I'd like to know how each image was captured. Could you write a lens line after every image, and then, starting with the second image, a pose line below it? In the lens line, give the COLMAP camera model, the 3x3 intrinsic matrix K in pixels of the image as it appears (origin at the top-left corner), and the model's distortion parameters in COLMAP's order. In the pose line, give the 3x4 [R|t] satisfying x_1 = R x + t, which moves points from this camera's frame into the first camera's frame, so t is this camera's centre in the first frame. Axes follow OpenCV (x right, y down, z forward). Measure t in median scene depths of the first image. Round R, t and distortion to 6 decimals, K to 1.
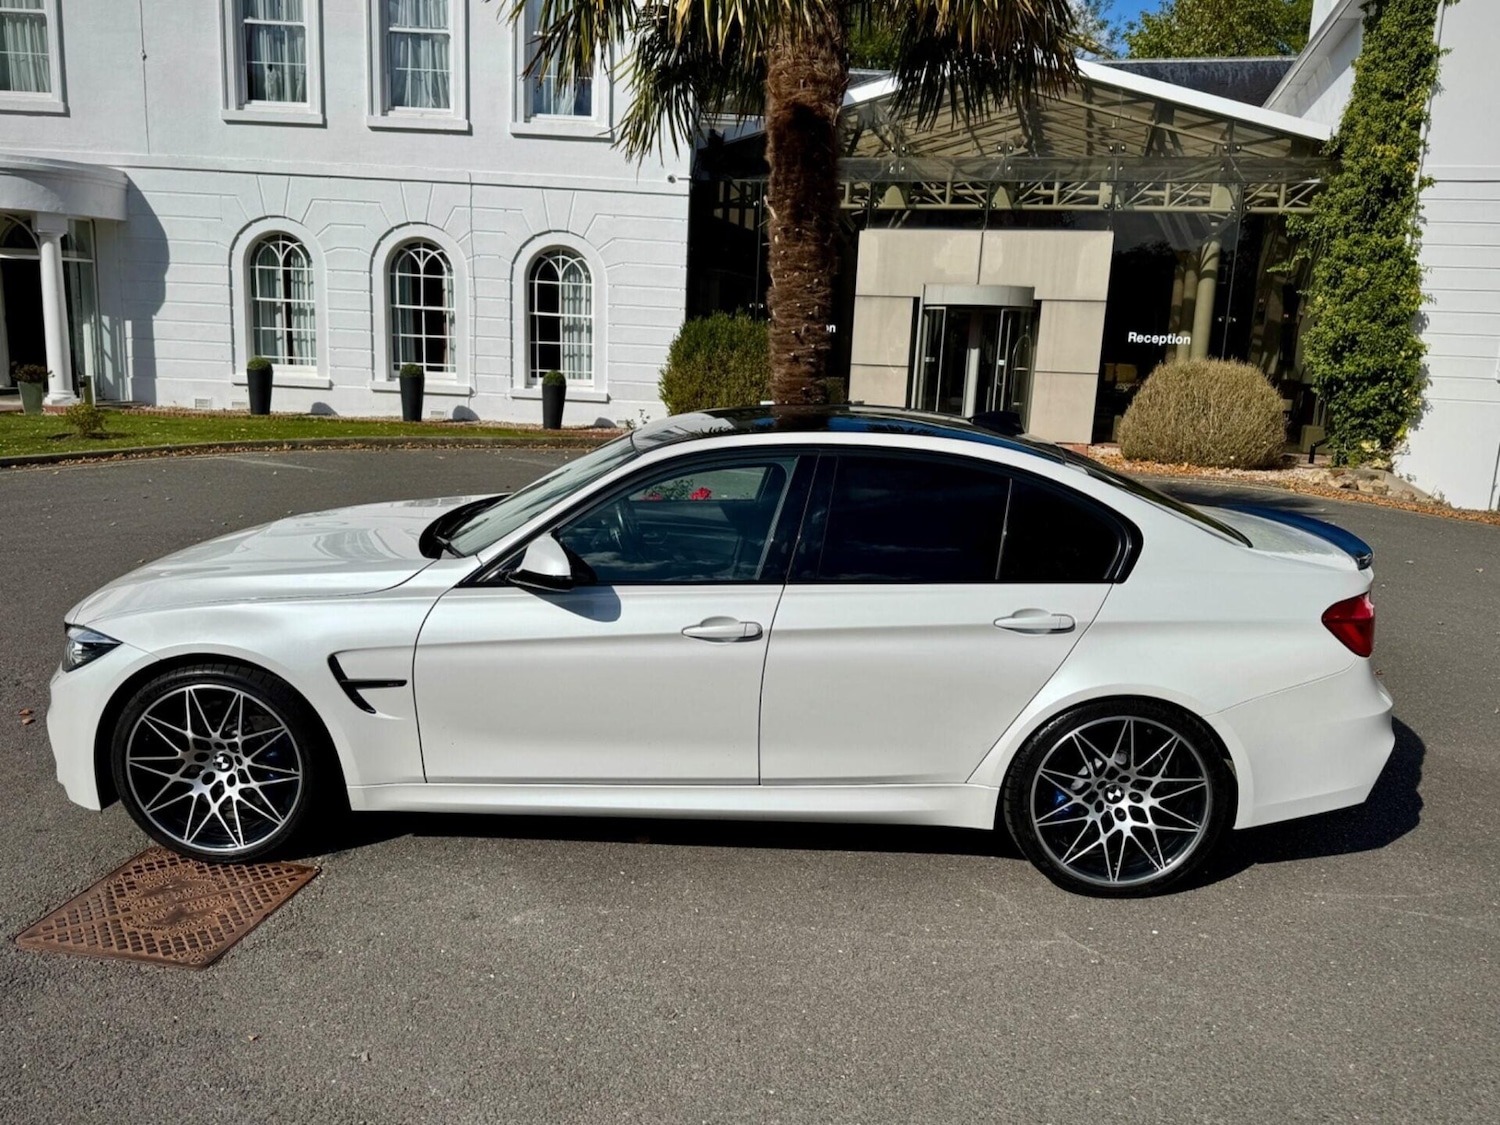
lens RADIAL K [[1157.4, 0, 748.5], [0, 1157.4, 562.9], [0, 0, 1]] dist [0.060501, -0.089114]
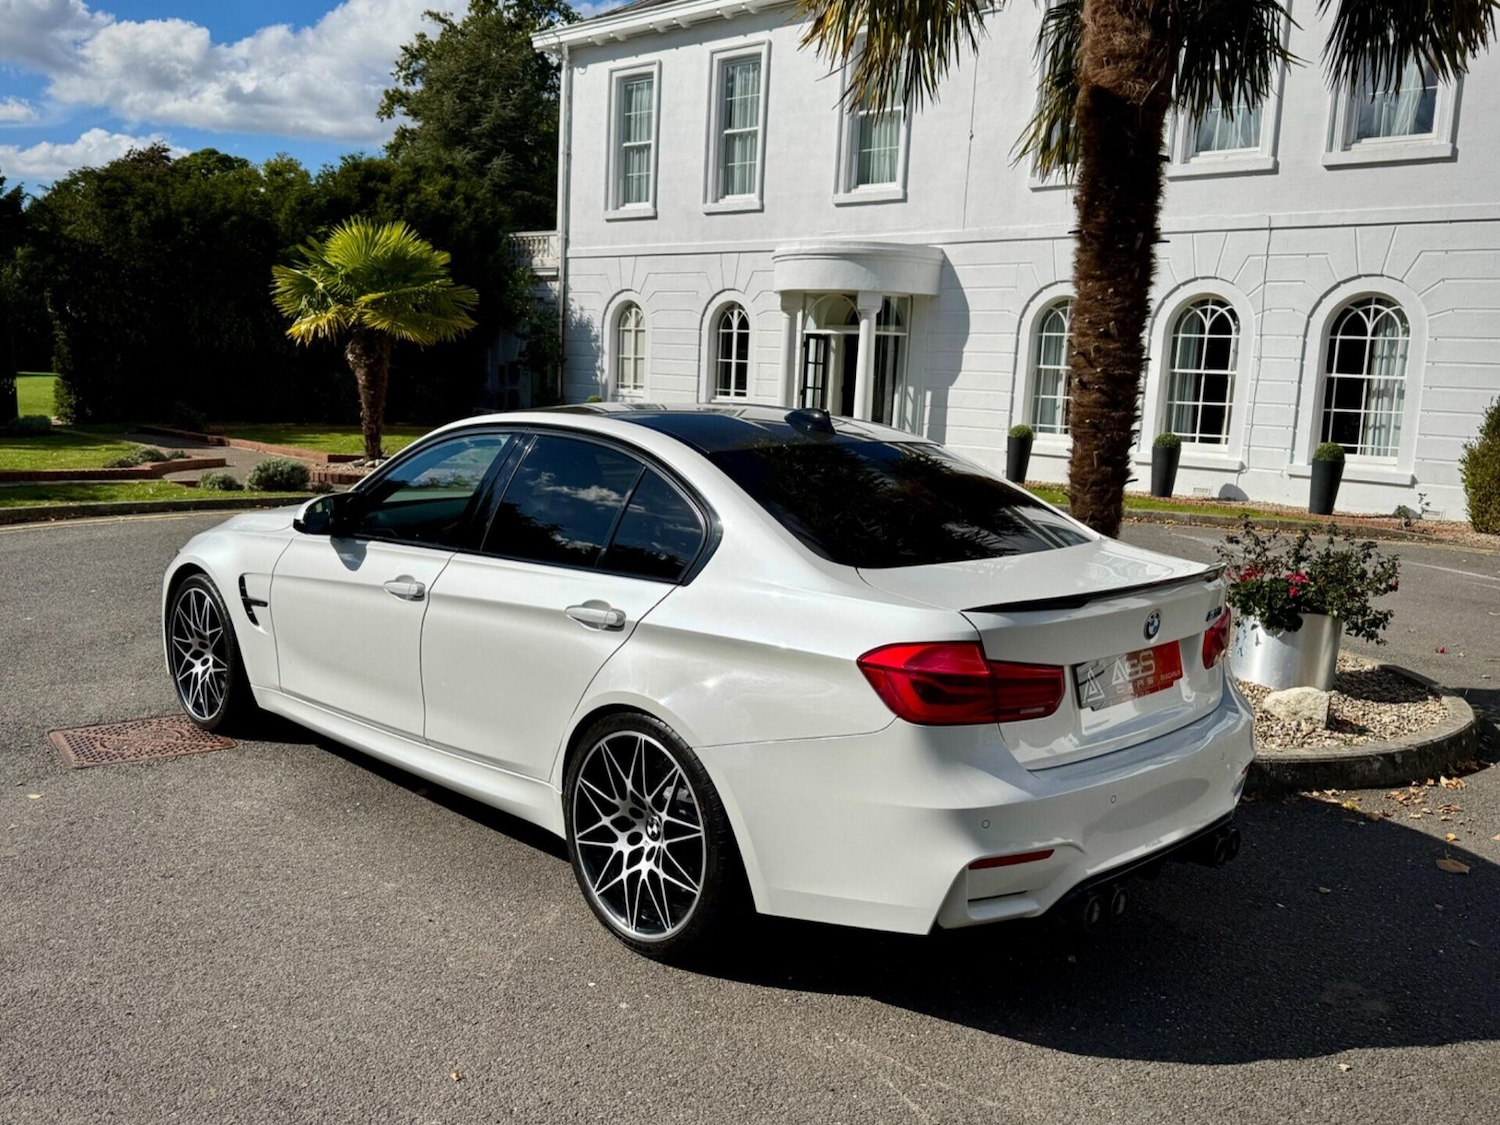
lens RADIAL K [[1311.5, 0, 748.9], [0, 1311.5, 560.4], [0, 0, 1]] dist [0.133313, -0.259705]
pose [[0.709741, 0.087663, -0.698987, 0.207291], [-0.151017, 0.988093, -0.029419, 0.004160], [0.688085, 0.126439, 0.714529, 0.066542]]
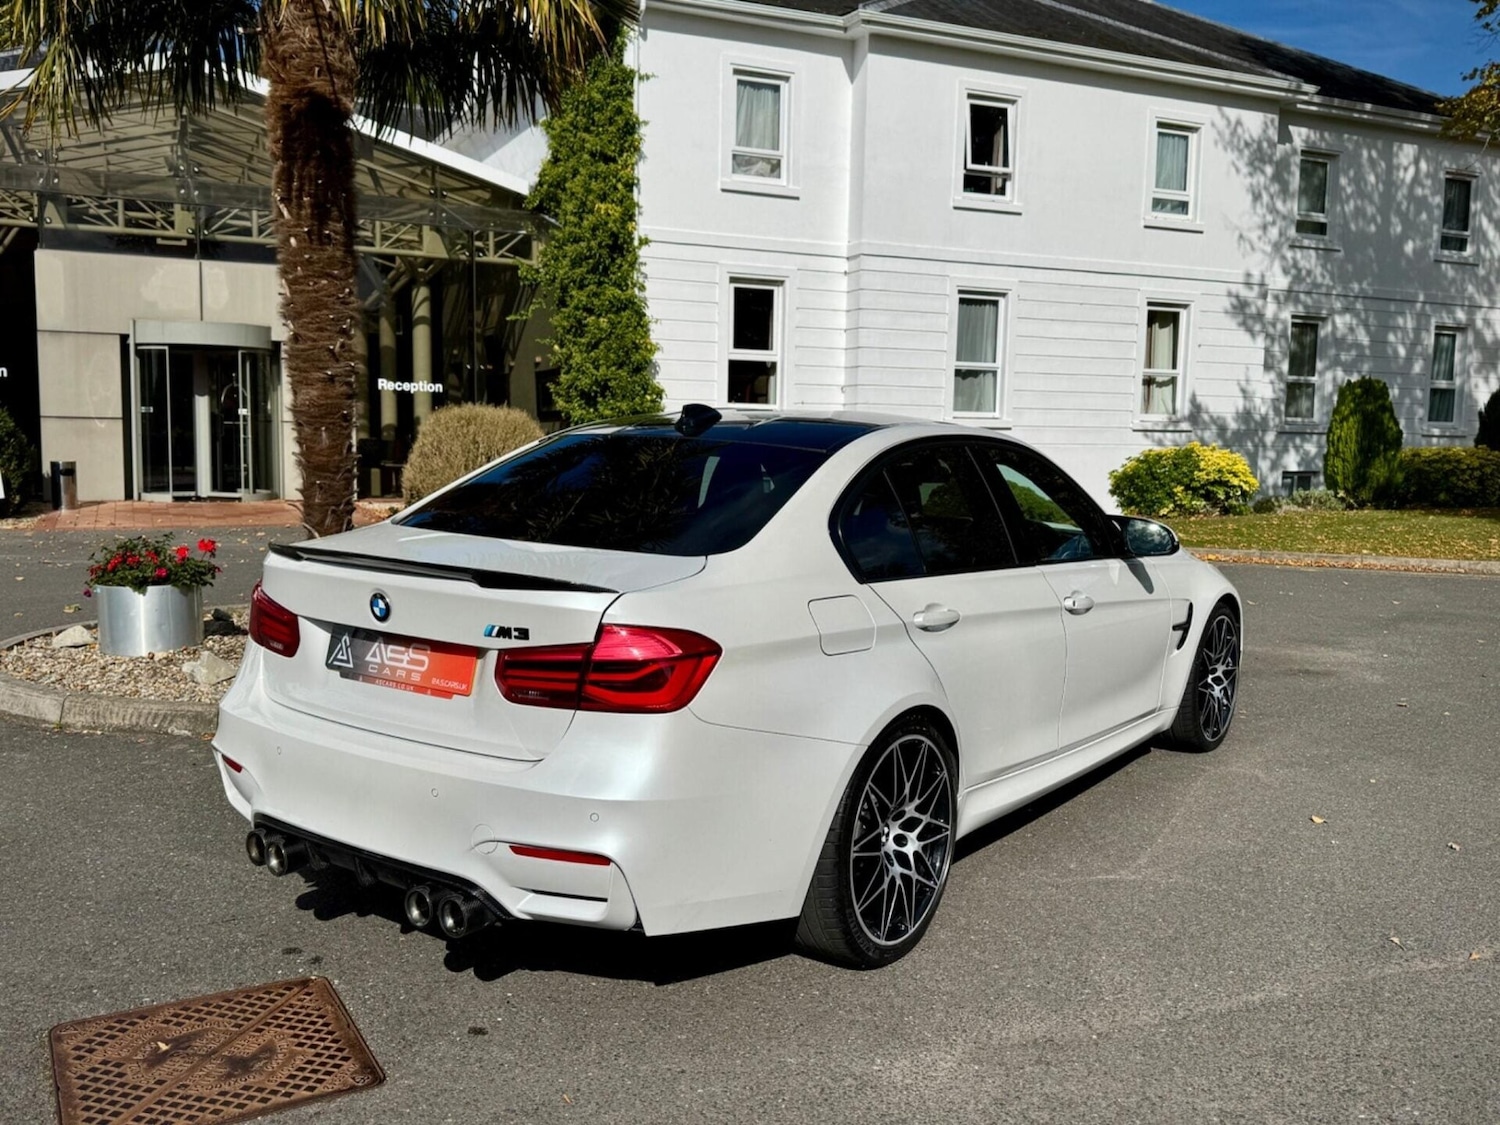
lens RADIAL K [[1309.5, 0, 758.4], [0, 1309.5, 566.3], [0, 0, 1]] dist [0.164702, -0.303019]
pose [[0.756678, -0.093470, 0.647071, -0.144853], [0.137212, 0.990389, -0.017391, 0.010232], [-0.639227, 0.101945, 0.762231, 0.015273]]
